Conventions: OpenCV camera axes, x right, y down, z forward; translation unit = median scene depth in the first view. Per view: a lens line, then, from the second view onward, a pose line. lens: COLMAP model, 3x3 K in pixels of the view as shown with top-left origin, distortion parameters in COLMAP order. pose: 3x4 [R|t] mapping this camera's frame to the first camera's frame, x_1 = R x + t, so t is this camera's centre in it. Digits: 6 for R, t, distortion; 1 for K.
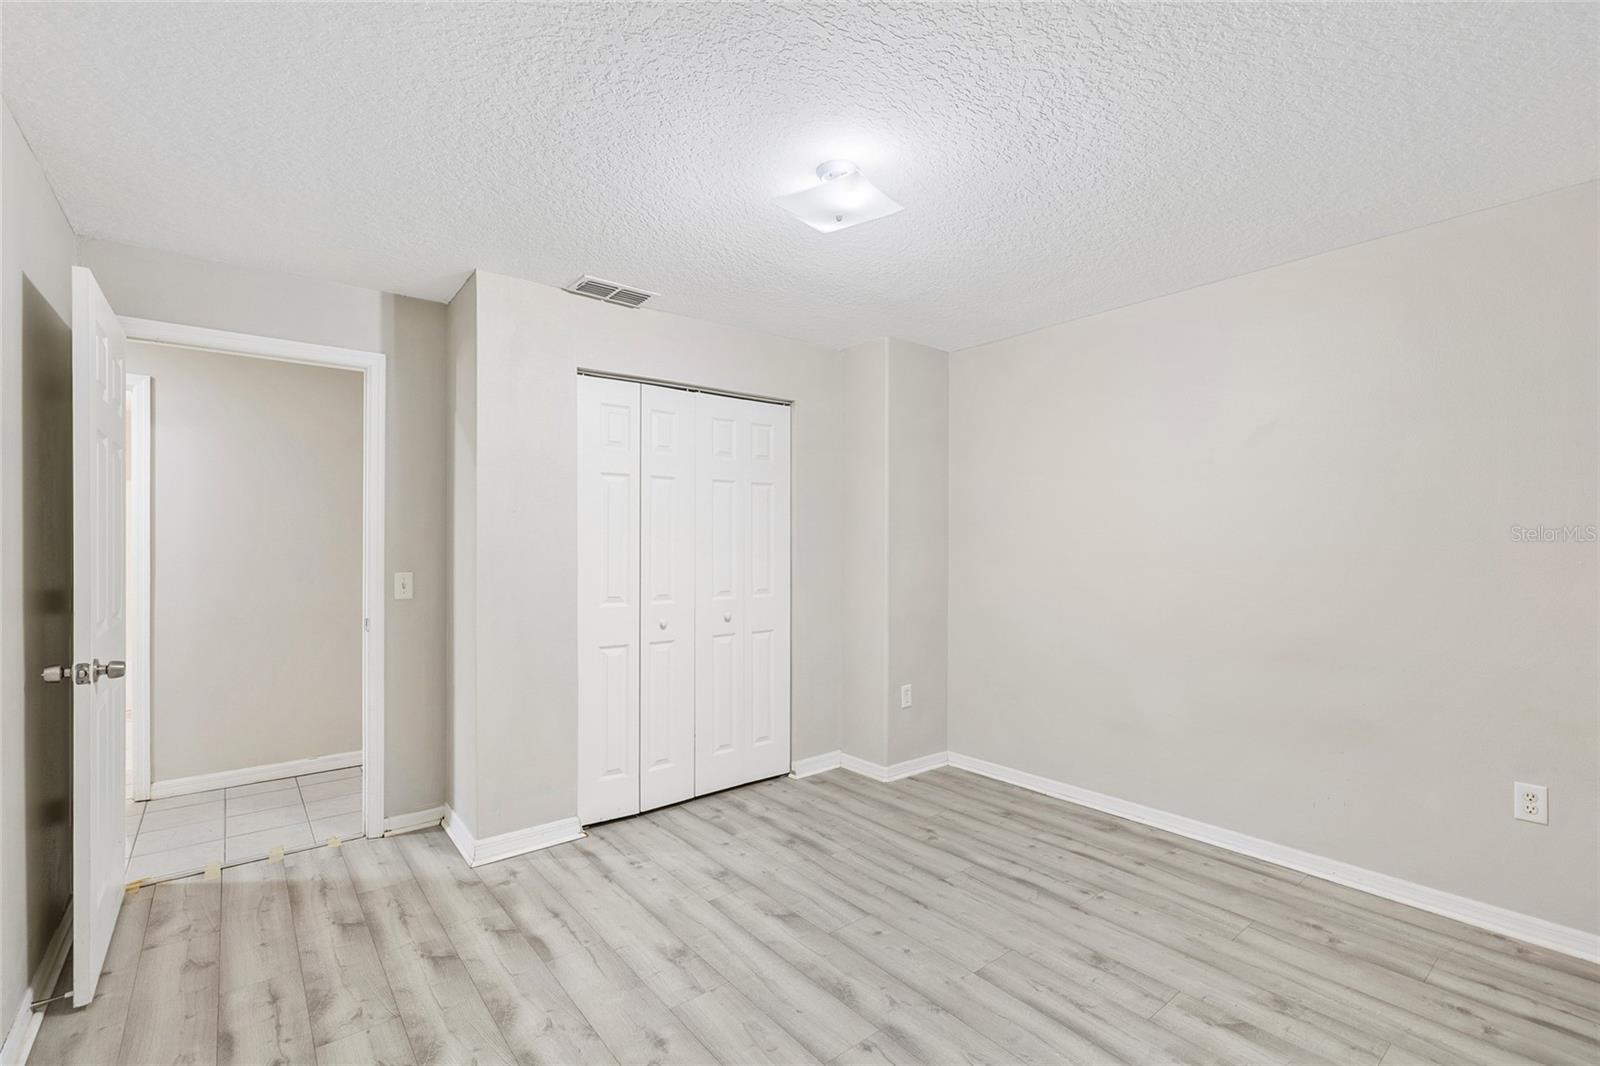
lens RADIAL K [[719.3, 0, 805.7], [0, 719.3, 538.3], [0, 0, 1]] dist [-0.004242, 0.000444]
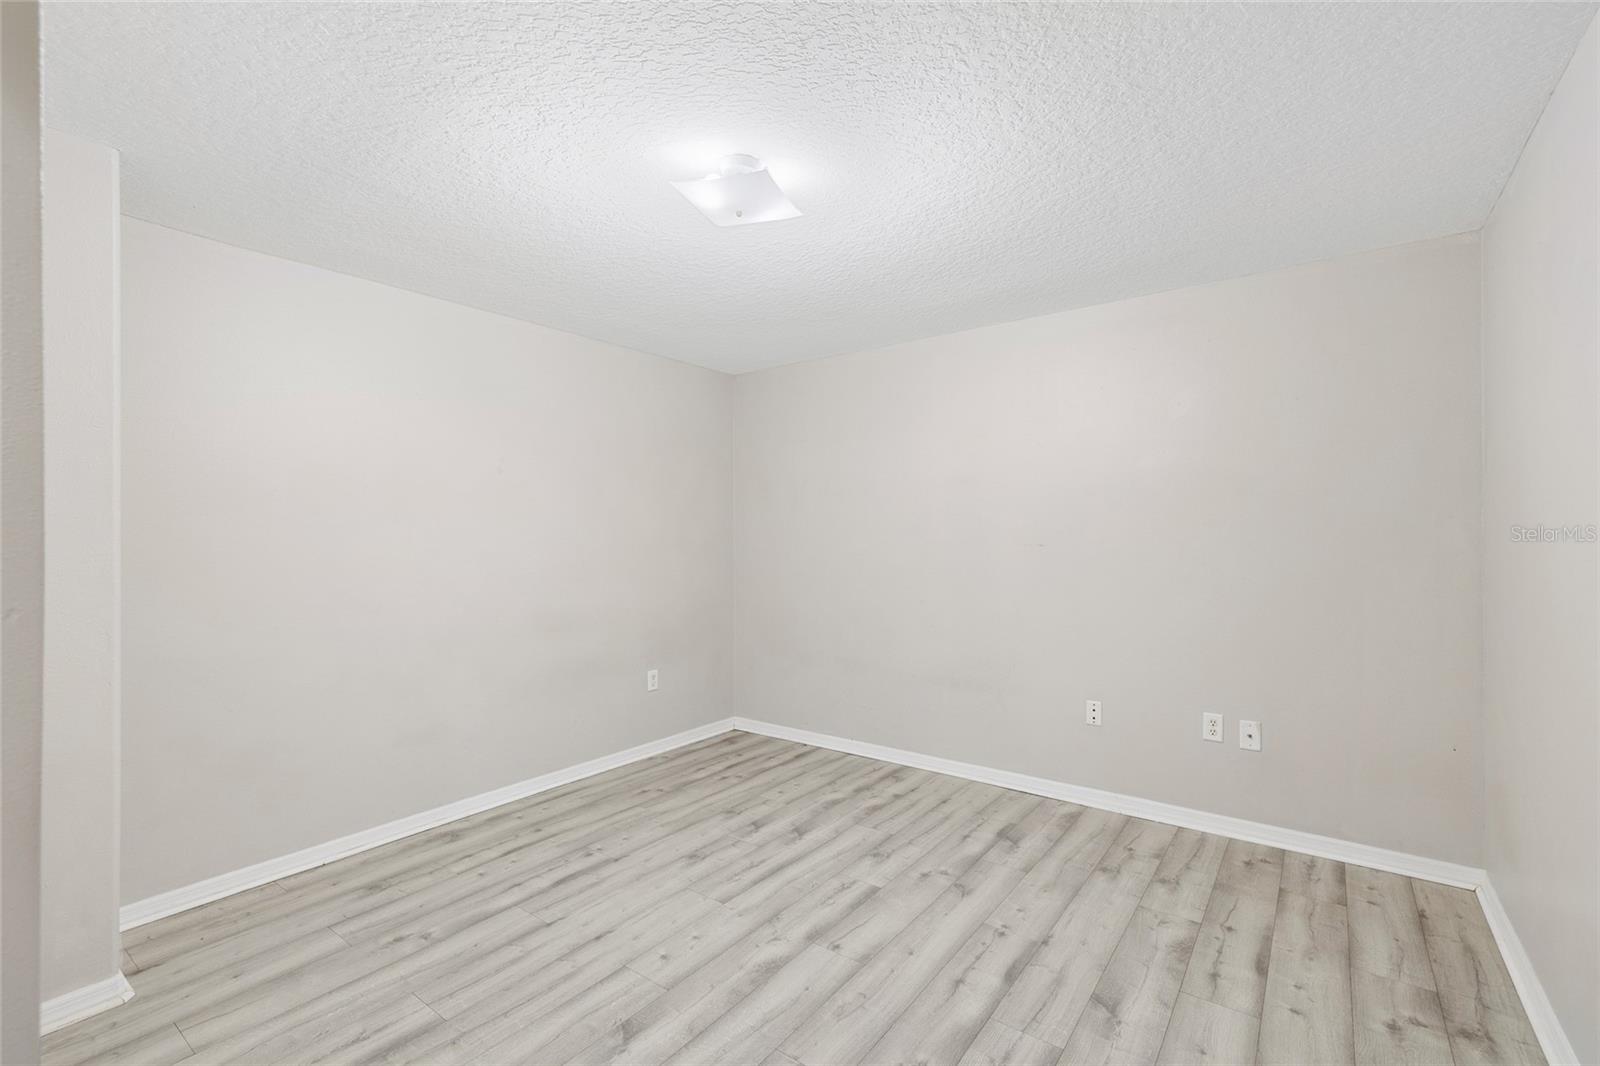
lens RADIAL K [[698.7, 0, 812.3], [0, 698.7, 527.1], [0, 0, 1]] dist [0.004824, -0.000382]
pose [[-0.256826, 0.018954, 0.966272, -0.734904], [0.001797, 0.999815, -0.019135, 0.006786], [-0.966456, -0.003178, -0.256813, 0.917997]]
